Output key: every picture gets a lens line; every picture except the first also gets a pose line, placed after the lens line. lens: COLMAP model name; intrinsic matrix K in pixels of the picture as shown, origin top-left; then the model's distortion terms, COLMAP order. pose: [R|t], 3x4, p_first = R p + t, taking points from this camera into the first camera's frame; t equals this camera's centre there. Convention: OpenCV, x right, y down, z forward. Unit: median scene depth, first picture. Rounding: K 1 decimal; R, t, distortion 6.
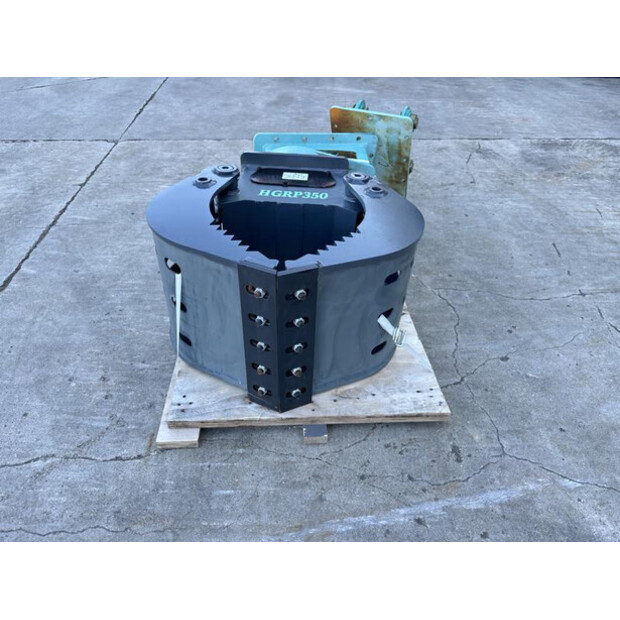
lens RADIAL K [[440.6, 0, 306.5], [0, 440.6, 309.9], [0, 0, 1]] dist [0.024769, -0.042981]
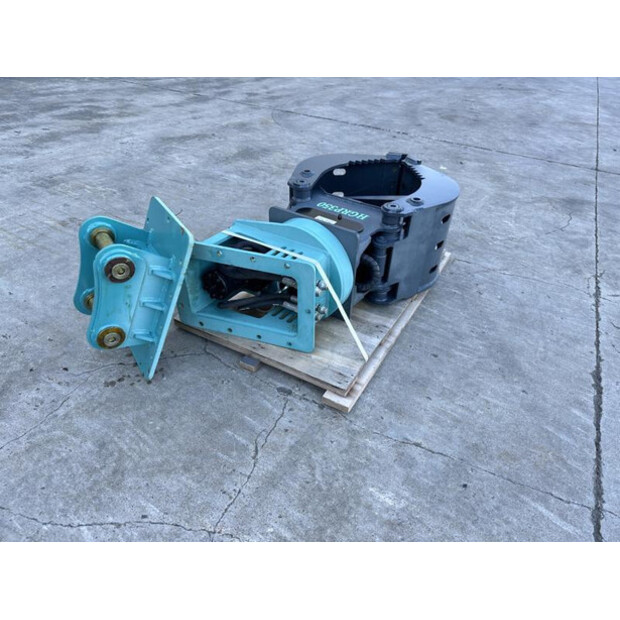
lens RADIAL K [[440.6, 0, 314.4], [0, 440.6, 306.8], [0, 0, 1]] dist [0.024769, -0.042981]
pose [[-0.844047, -0.373216, 0.385090, -0.589145], [0.267262, 0.329807, 0.905427, -1.428446], [-0.464925, 0.867143, -0.178626, 1.612335]]
